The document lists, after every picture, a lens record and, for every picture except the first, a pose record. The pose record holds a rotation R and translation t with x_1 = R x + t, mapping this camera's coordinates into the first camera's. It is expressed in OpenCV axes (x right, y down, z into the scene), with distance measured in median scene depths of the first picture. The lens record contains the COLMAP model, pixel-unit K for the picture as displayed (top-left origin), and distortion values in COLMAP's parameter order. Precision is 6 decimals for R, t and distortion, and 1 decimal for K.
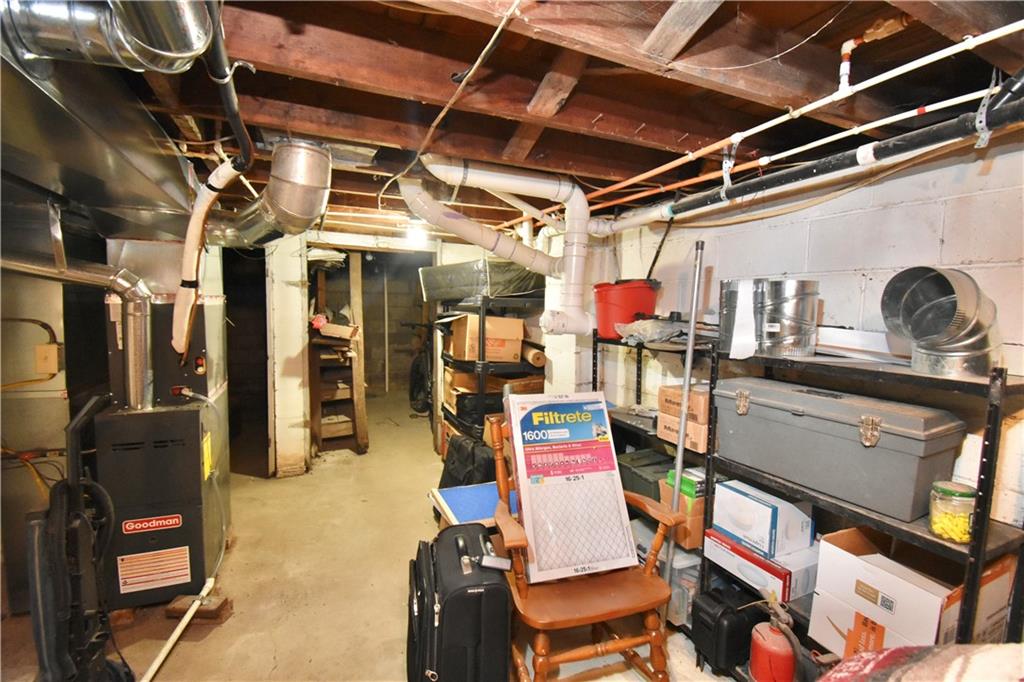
lens RADIAL K [[450.6, 0, 514.6], [0, 450.6, 344.9], [0, 0, 1]] dist [0.001195, -0.016497]
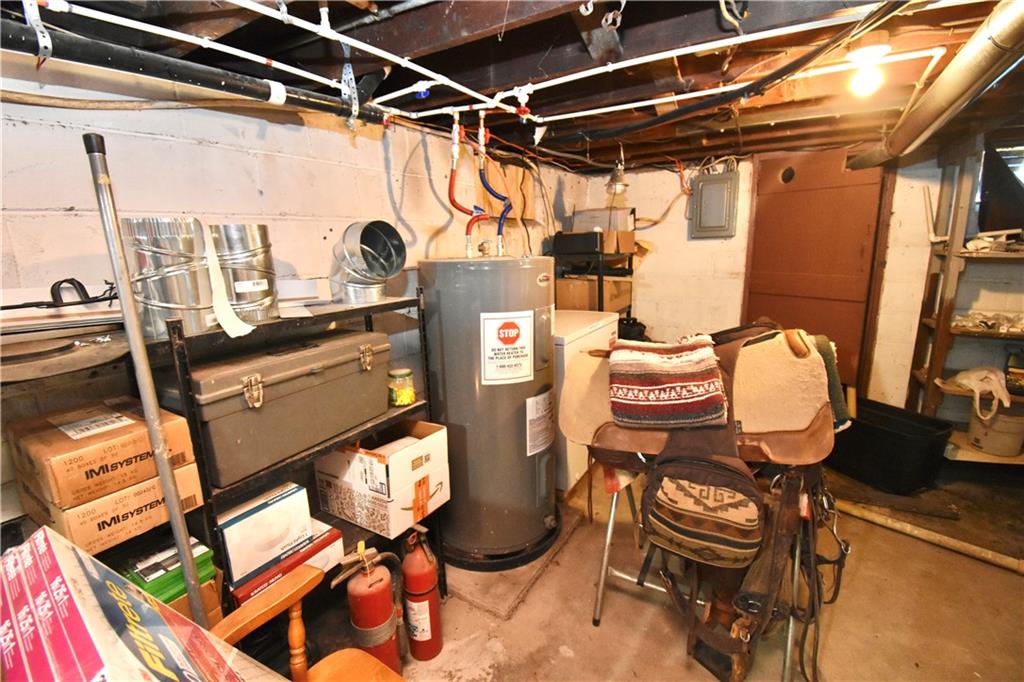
lens RADIAL K [[482.9, 0, 496.5], [0, 482.9, 342.2], [0, 0, 1]] dist [0.022830, -0.028781]
pose [[-0.572747, -0.173742, 0.801108, -0.369131], [0.081670, 0.960324, 0.266662, -0.139786], [-0.815654, 0.218157, -0.535833, 1.167517]]
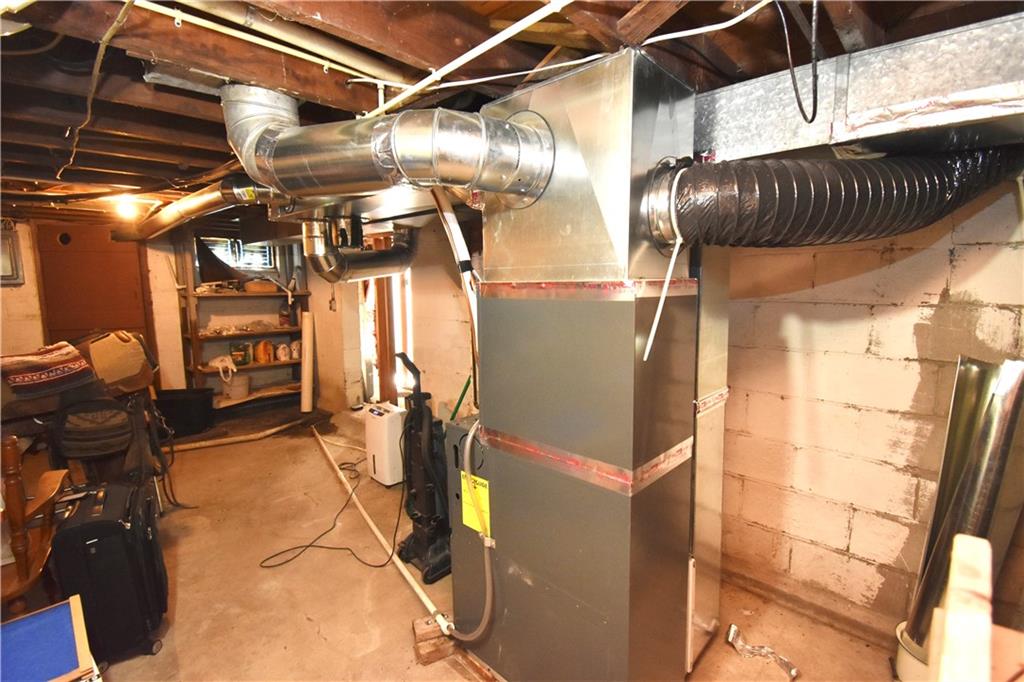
lens RADIAL K [[450.6, 0, 514.6], [0, 450.6, 344.9], [0, 0, 1]] dist [0.001195, -0.016497]
pose [[-0.921796, 0.035398, -0.386055, -0.615768], [-0.049141, 0.977121, 0.206931, -0.218823], [0.384547, 0.209719, -0.898967, 2.099876]]
